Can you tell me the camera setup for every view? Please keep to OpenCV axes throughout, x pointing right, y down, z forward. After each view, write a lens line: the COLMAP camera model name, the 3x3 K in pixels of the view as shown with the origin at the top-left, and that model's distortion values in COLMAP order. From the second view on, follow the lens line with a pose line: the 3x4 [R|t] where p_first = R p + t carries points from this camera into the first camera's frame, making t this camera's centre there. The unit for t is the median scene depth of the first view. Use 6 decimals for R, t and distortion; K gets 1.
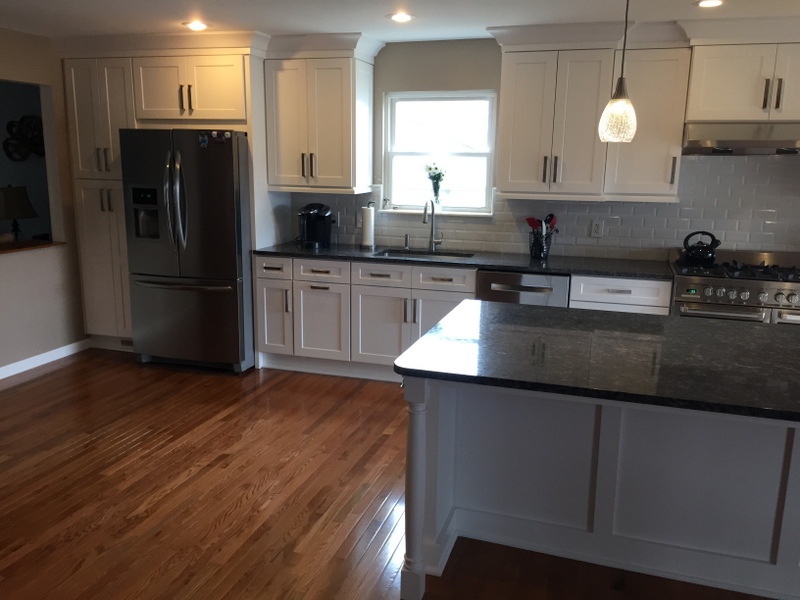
lens RADIAL K [[687.2, 0, 400.0], [0, 687.2, 300.0], [0, 0, 1]] dist [0.069290, -0.091719]
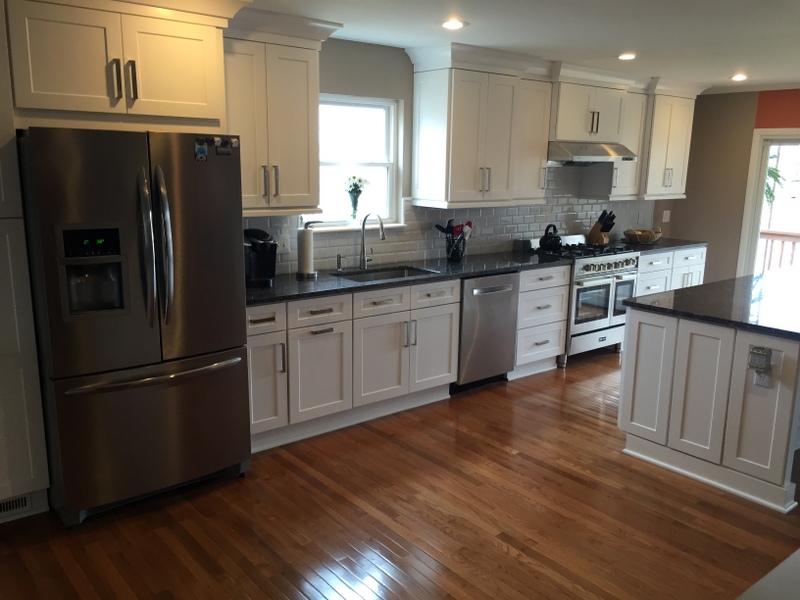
lens RADIAL K [[687.2, 0, 400.0], [0, 687.2, 300.0], [0, 0, 1]] dist [0.069290, -0.091719]
pose [[0.550789, -0.171721, 0.816789, -0.723252], [0.162846, 0.981909, 0.096623, -0.117496], [-0.818604, 0.079792, 0.568789, 0.457849]]
